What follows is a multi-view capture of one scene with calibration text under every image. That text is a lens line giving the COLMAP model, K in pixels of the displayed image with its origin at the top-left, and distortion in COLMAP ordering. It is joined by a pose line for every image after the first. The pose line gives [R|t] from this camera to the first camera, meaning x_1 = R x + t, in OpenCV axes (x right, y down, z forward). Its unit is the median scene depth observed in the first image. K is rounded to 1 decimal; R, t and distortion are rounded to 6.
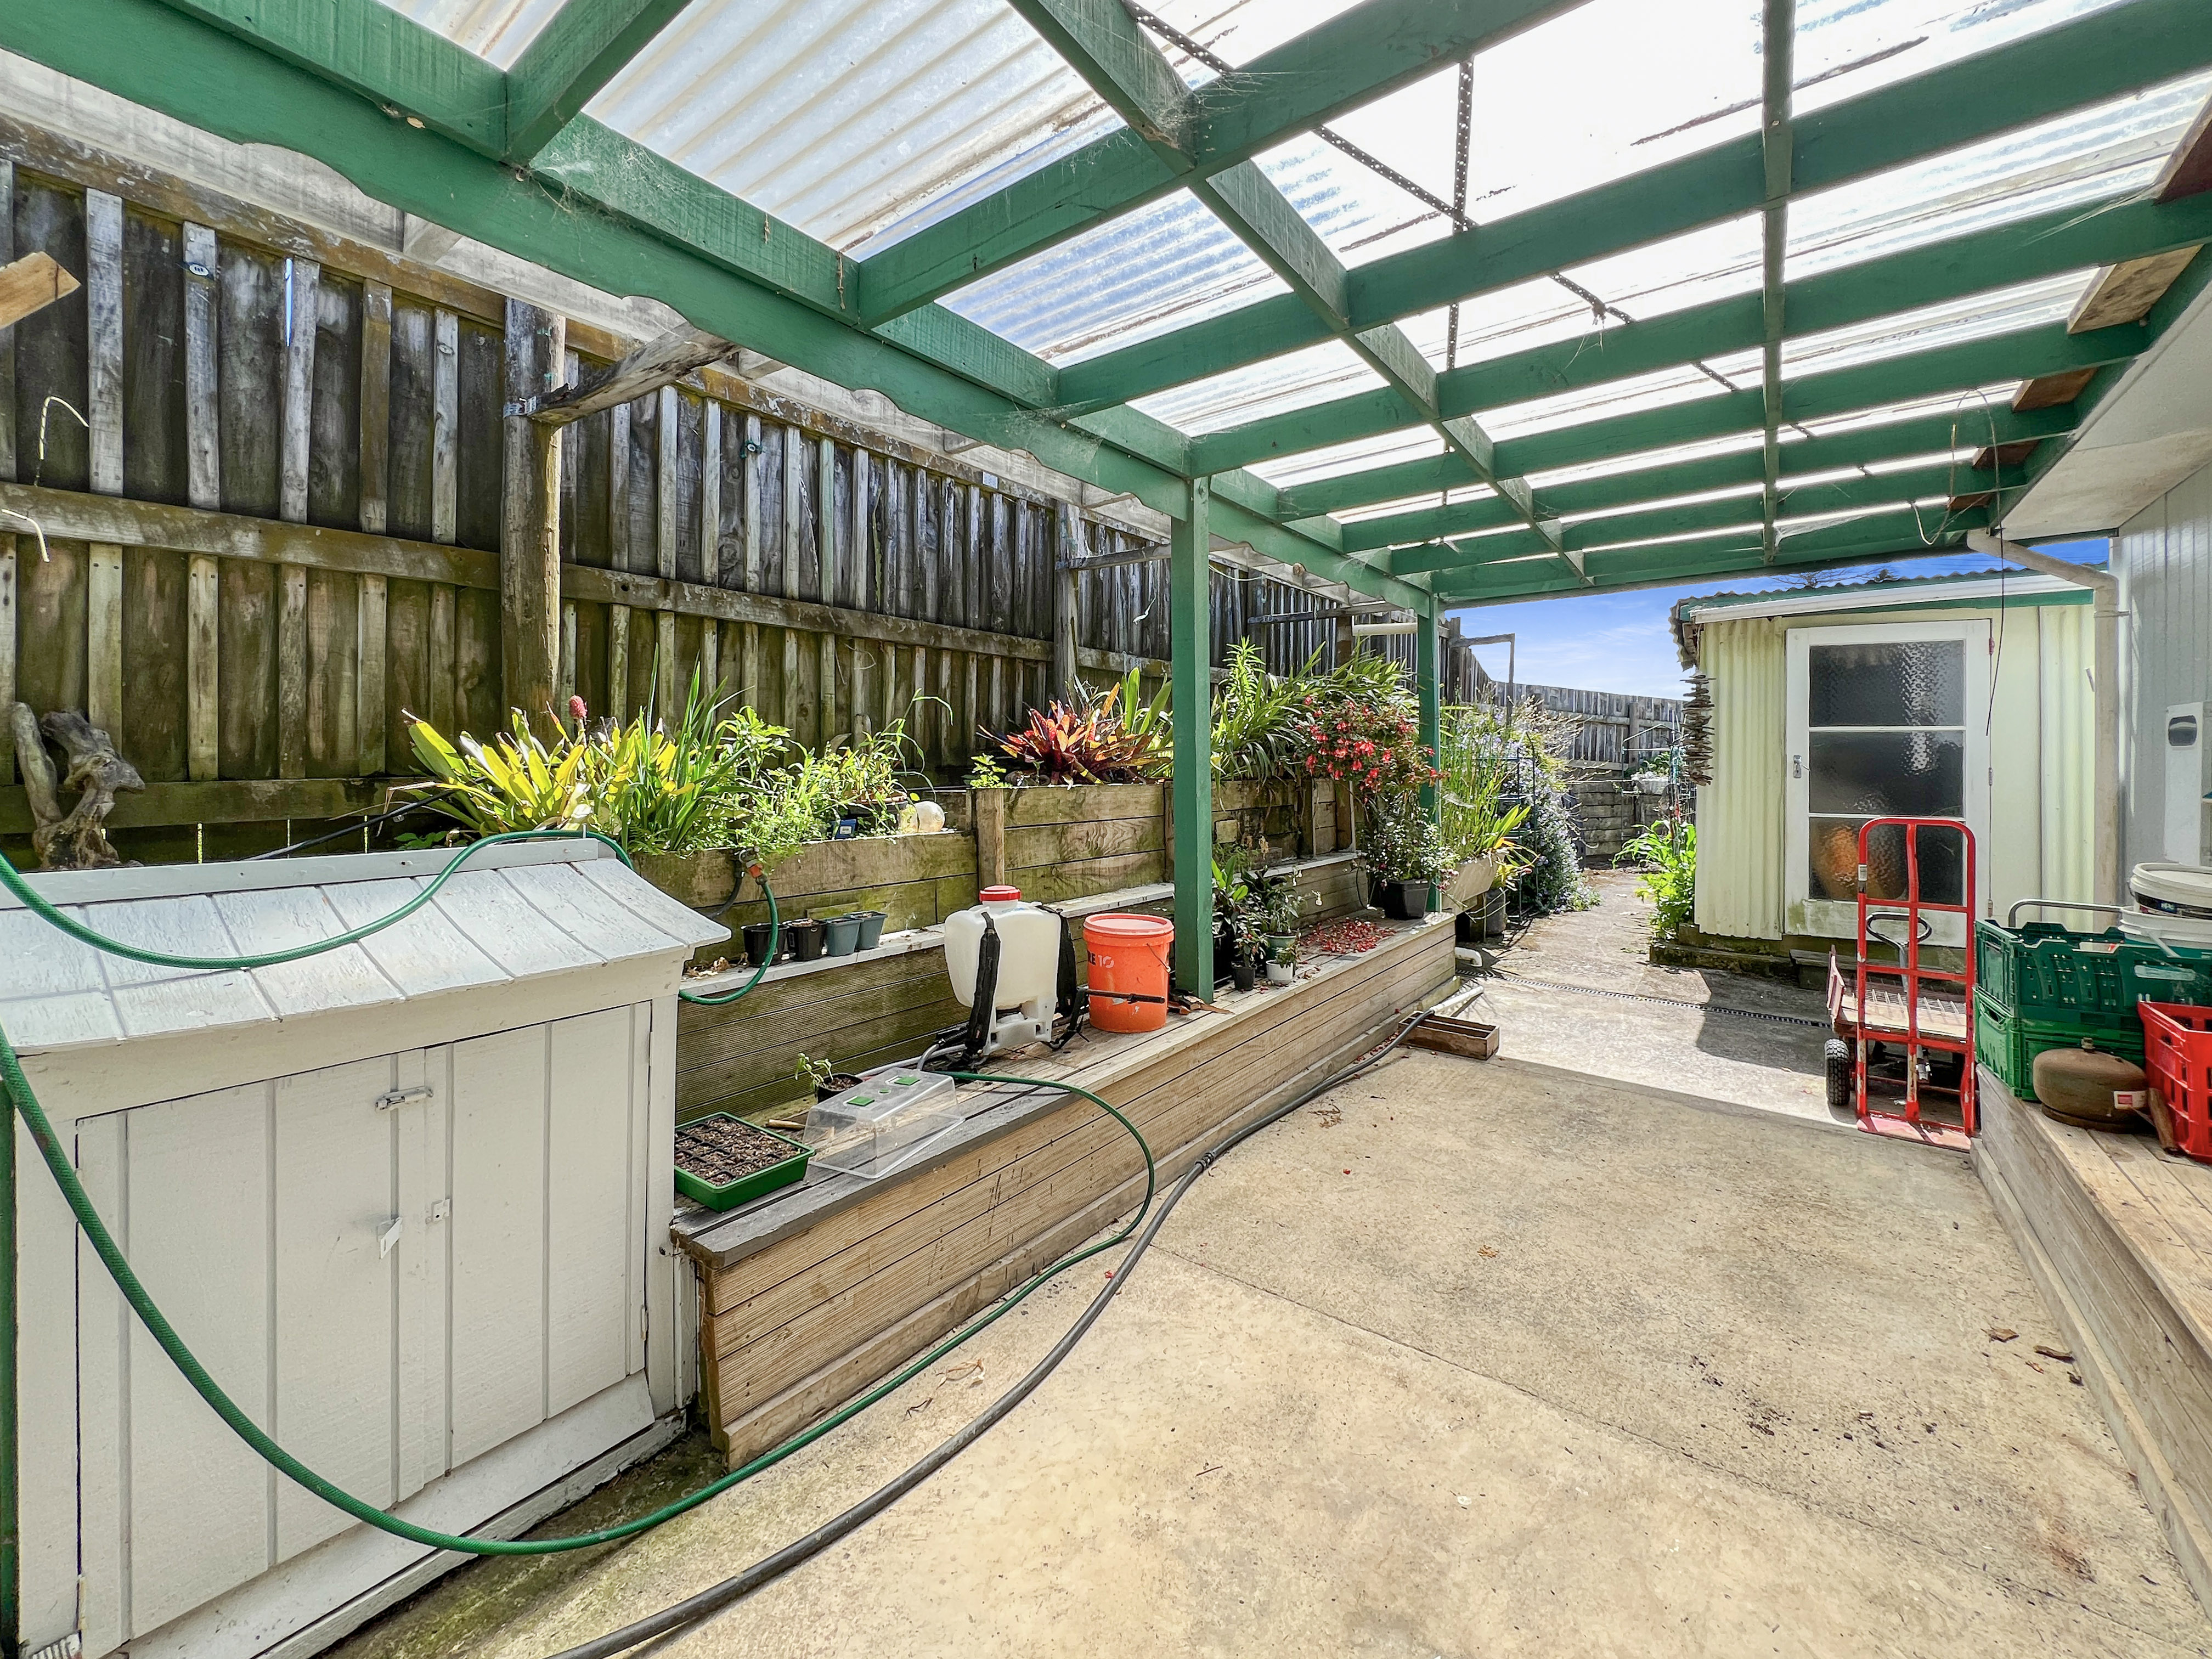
lens RADIAL K [[914.5, 0, 1100.0], [0, 914.5, 750.4], [0, 0, 1]] dist [-0.000038, 0.000053]
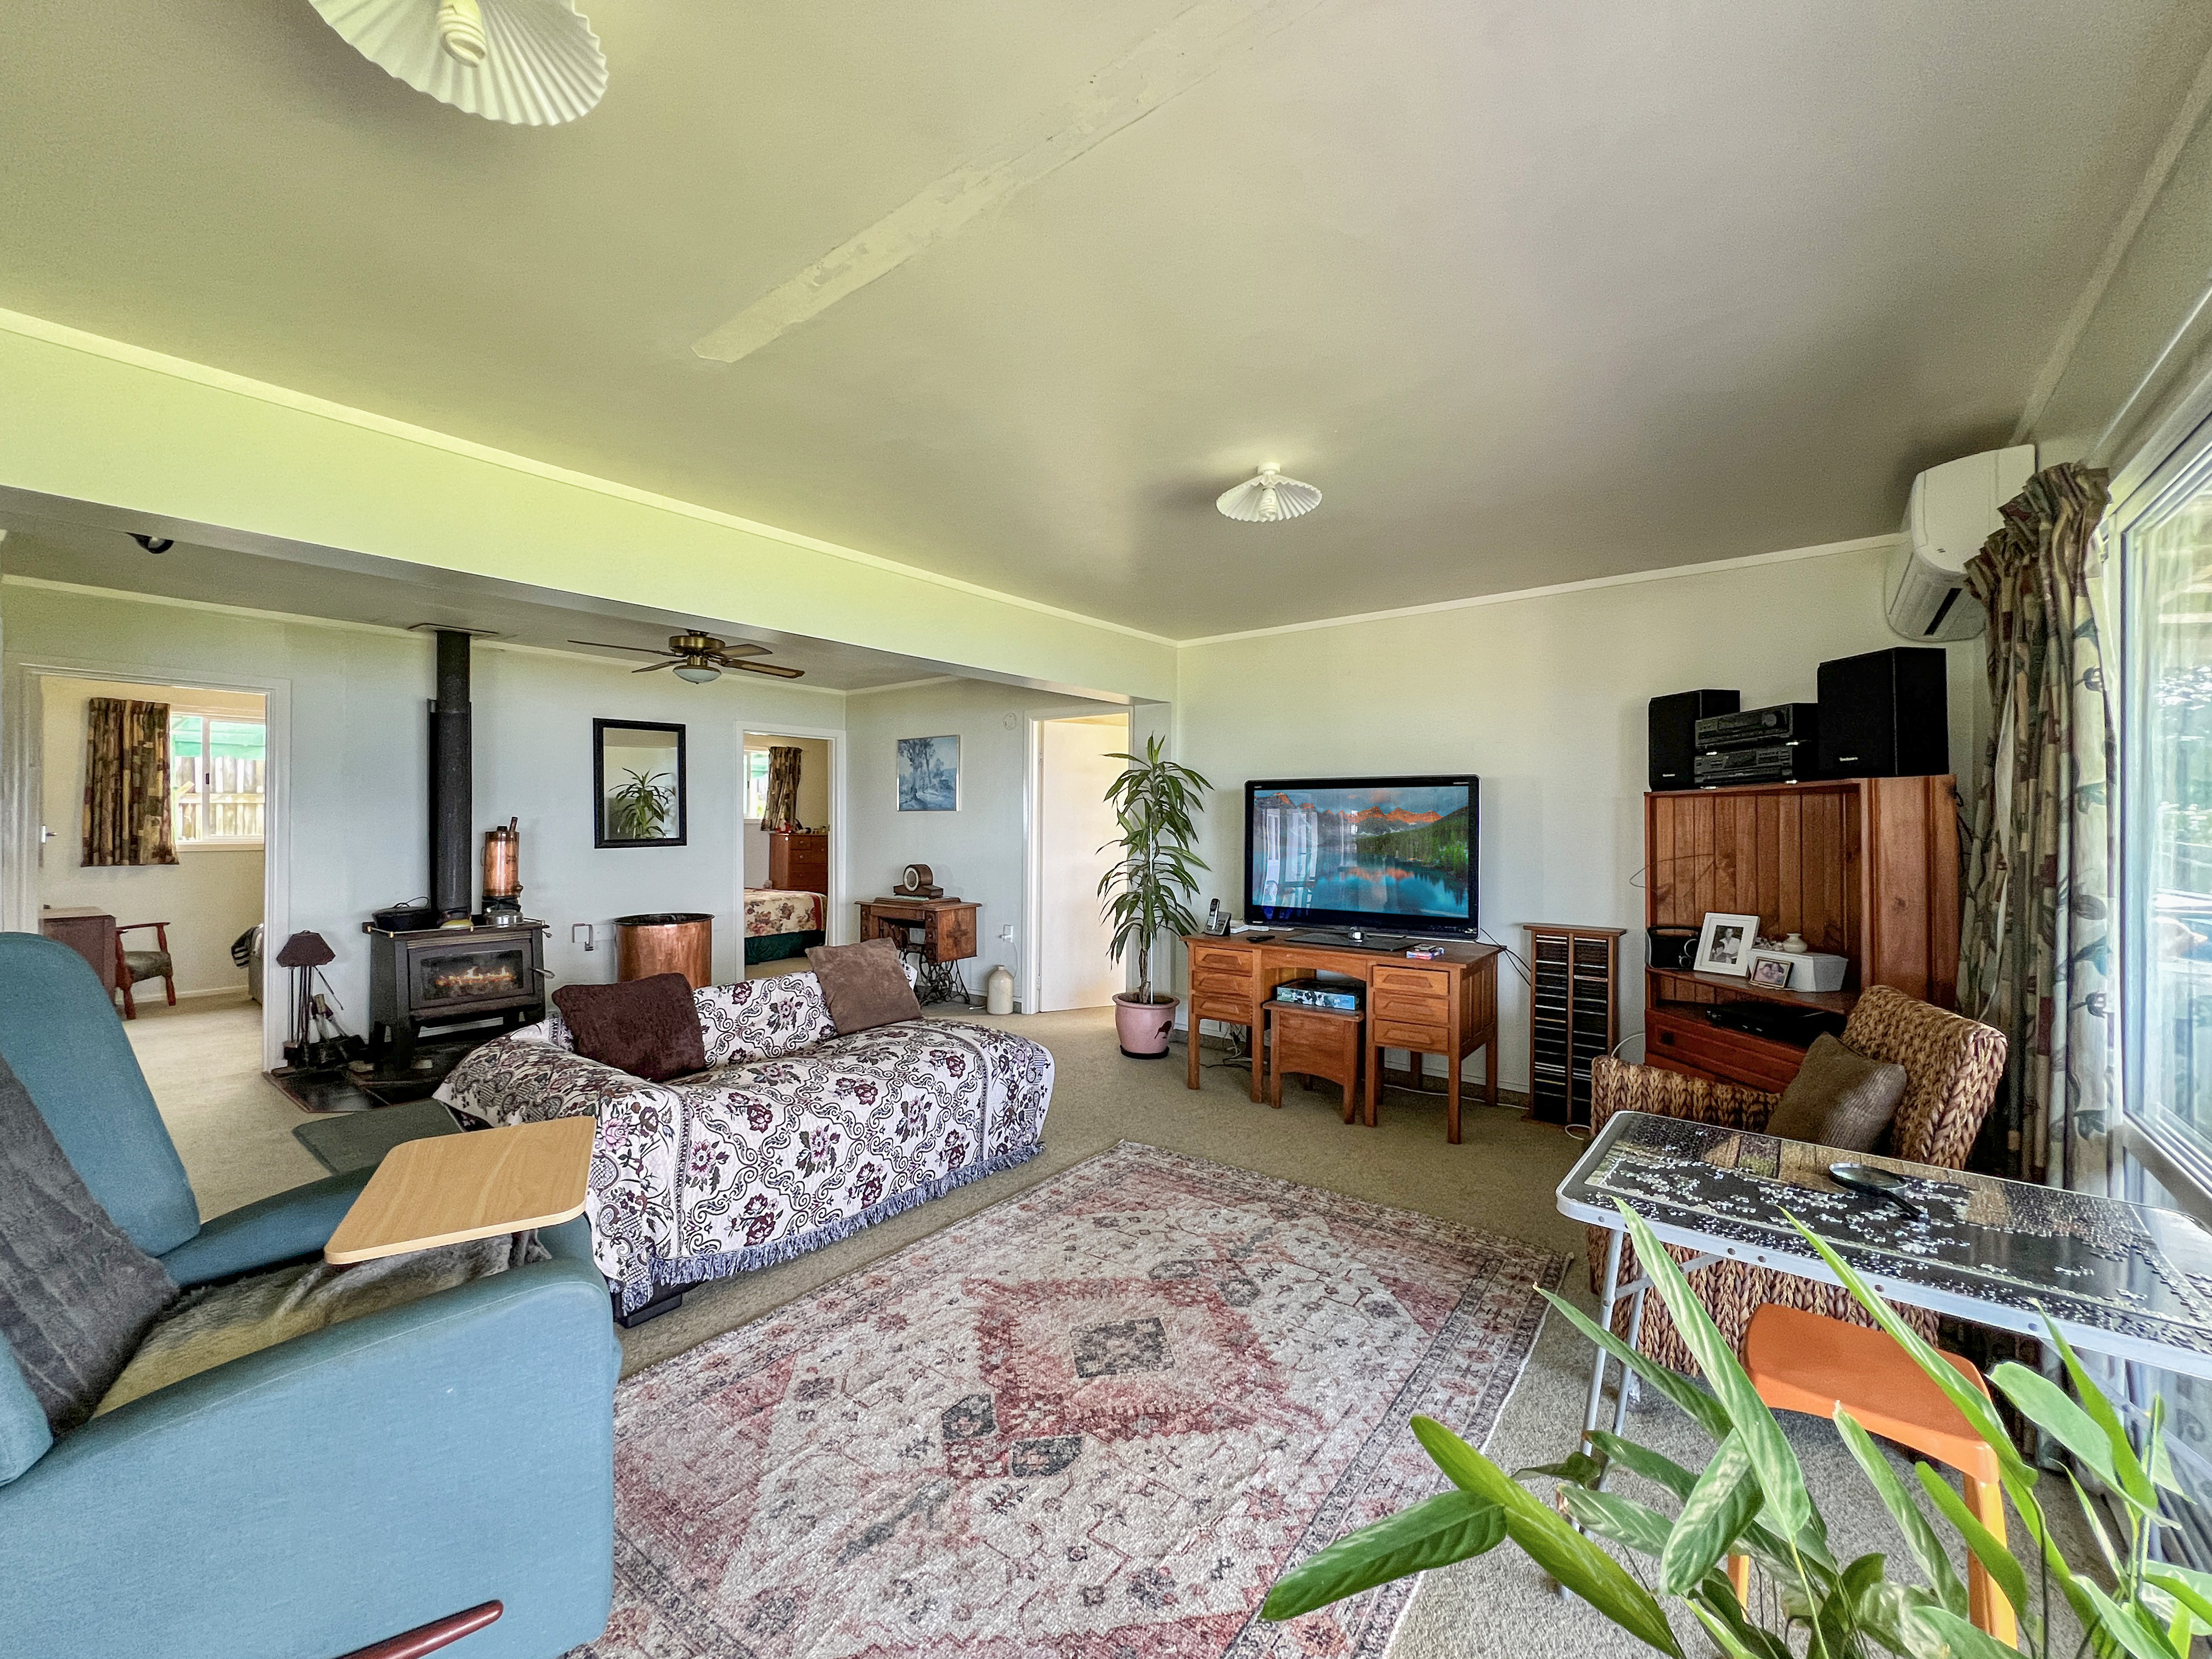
lens RADIAL K [[893.6, 0, 1099.7], [0, 893.6, 830.3], [0, 0, 1]] dist [0.000064, 0.000026]
pose [[0.998895, -0.001967, -0.046953, 2.541301], [0.002540, 0.999923, 0.012147, -0.083316], [0.046925, -0.012253, 0.998823, -2.284630]]
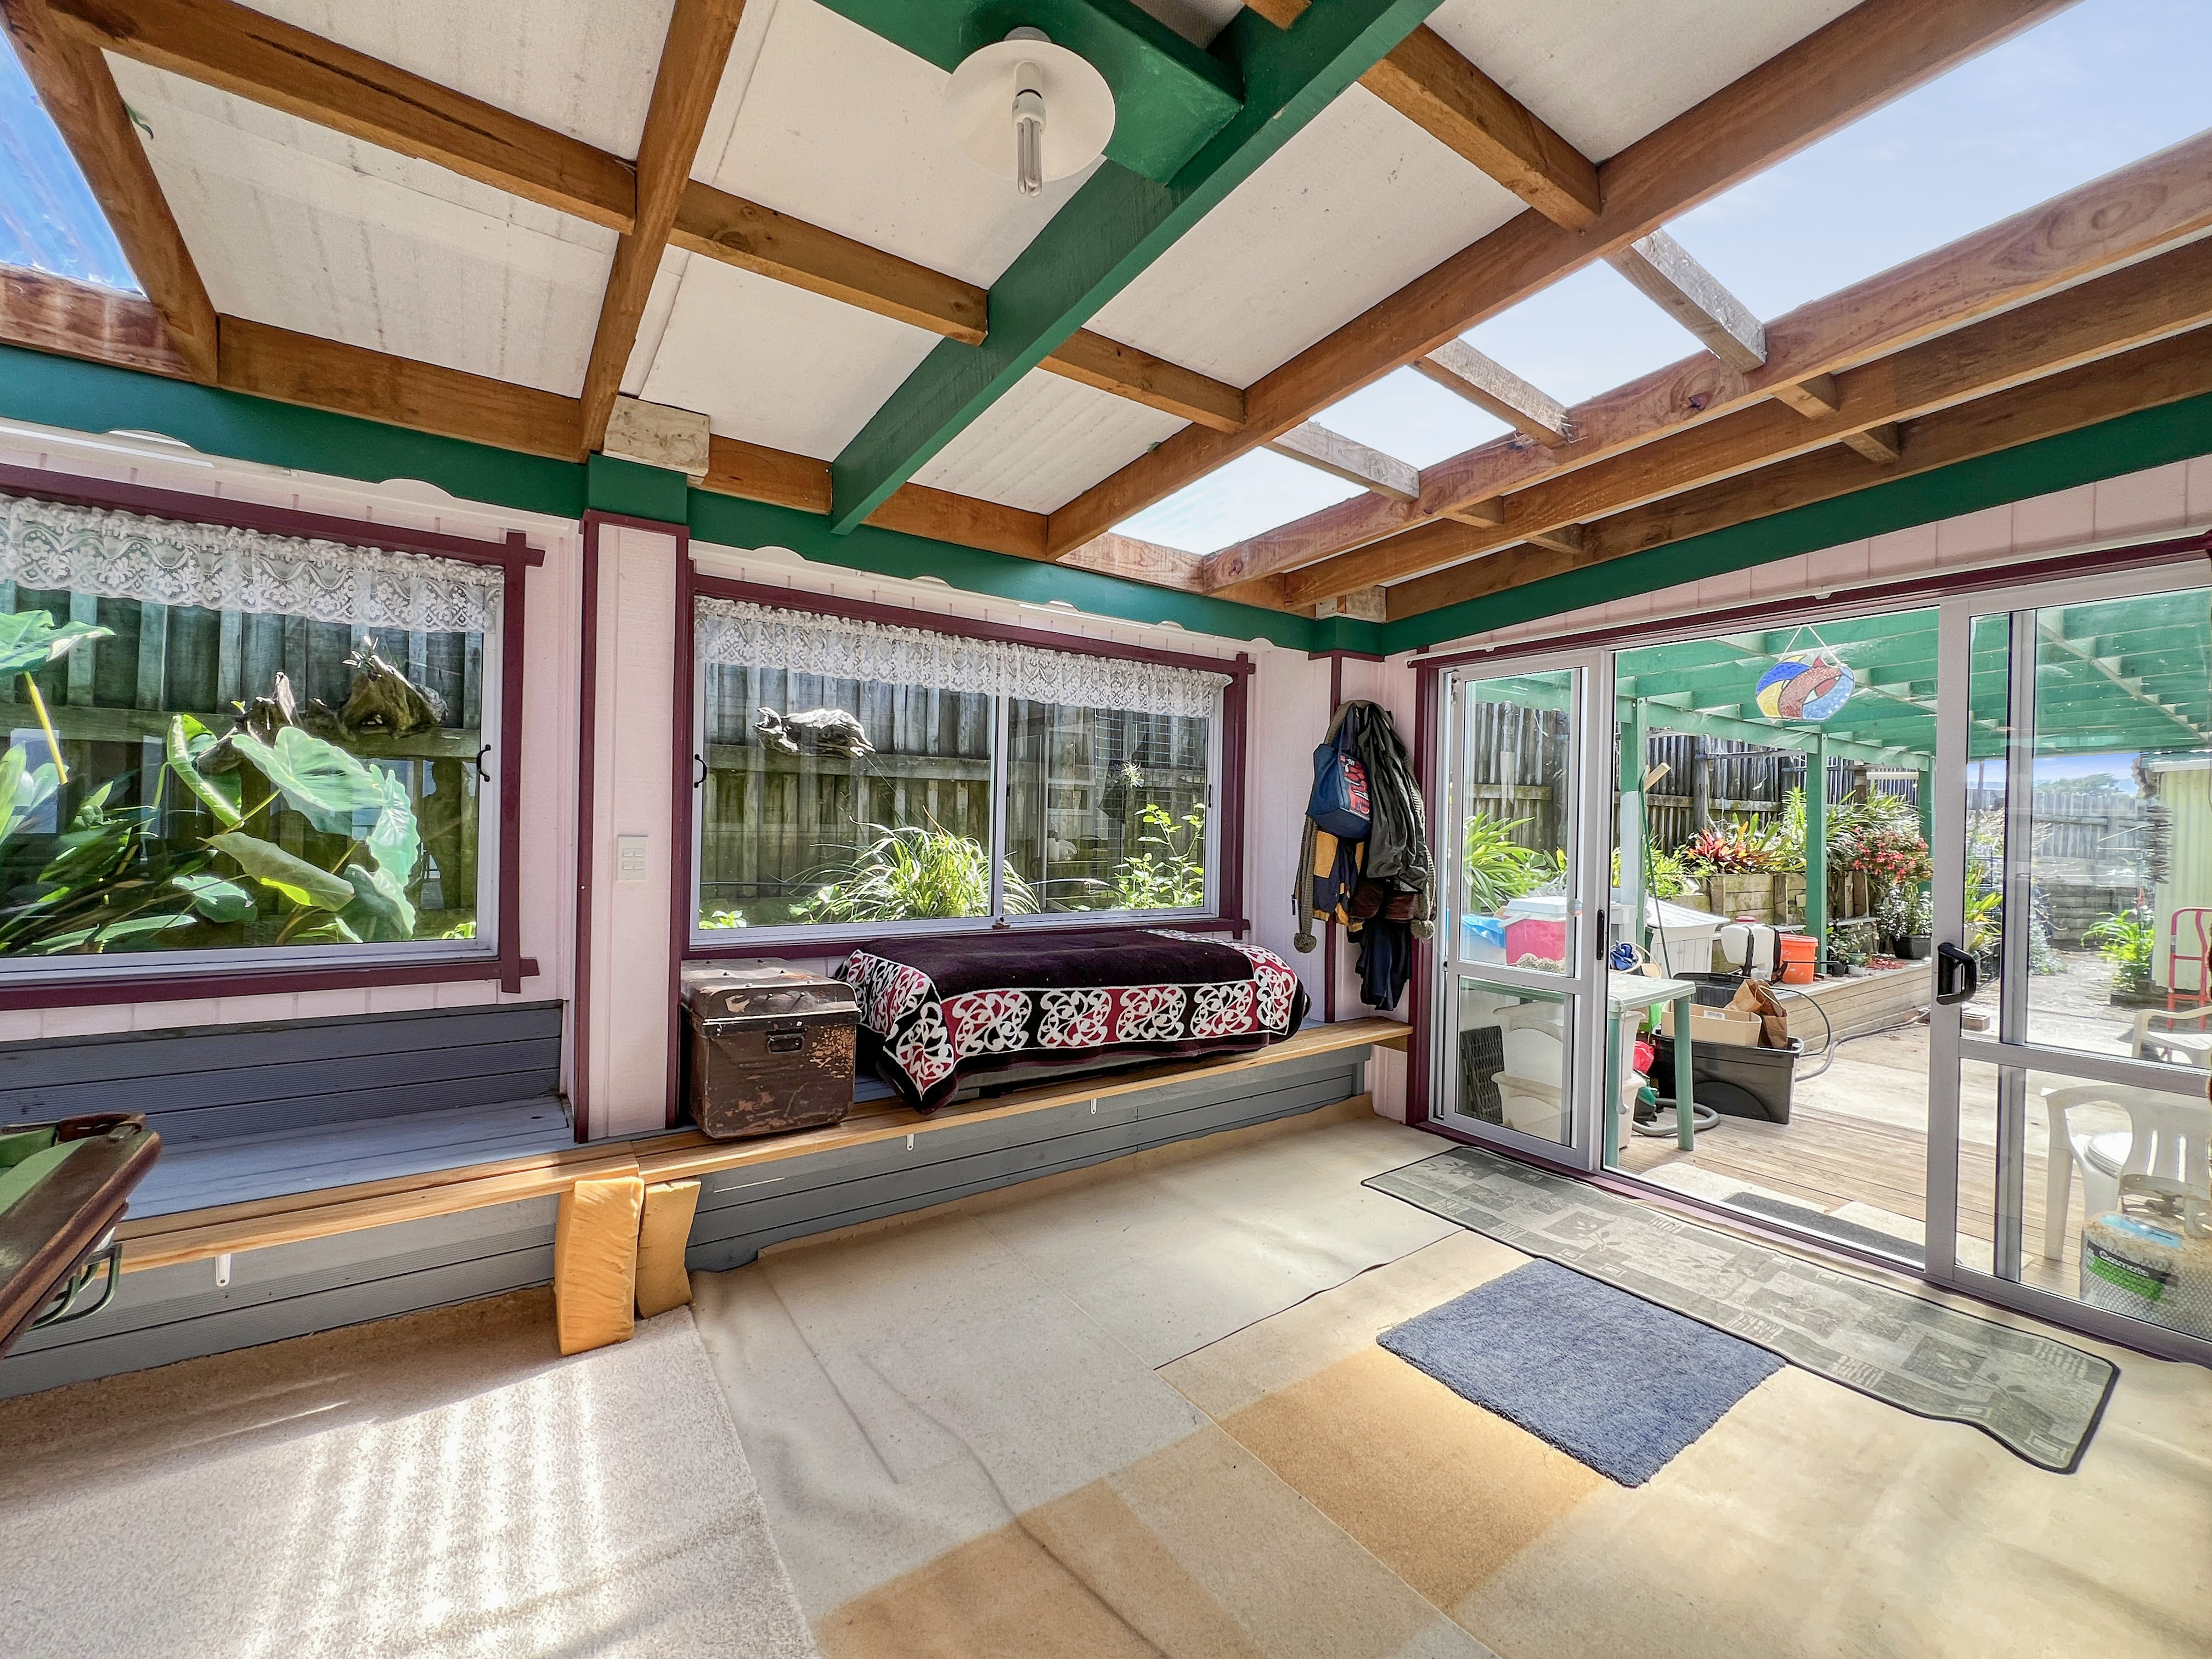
lens RADIAL K [[903.0, 0, 1099.9], [0, 903.0, 823.3], [0, 0, 1]] dist [0.000016, -0.000091]
pose [[0.946823, 0.017450, -0.321282, -0.899094], [-0.014392, 0.999826, 0.011891, -0.097685], [0.321434, -0.006634, 0.946909, -1.701131]]
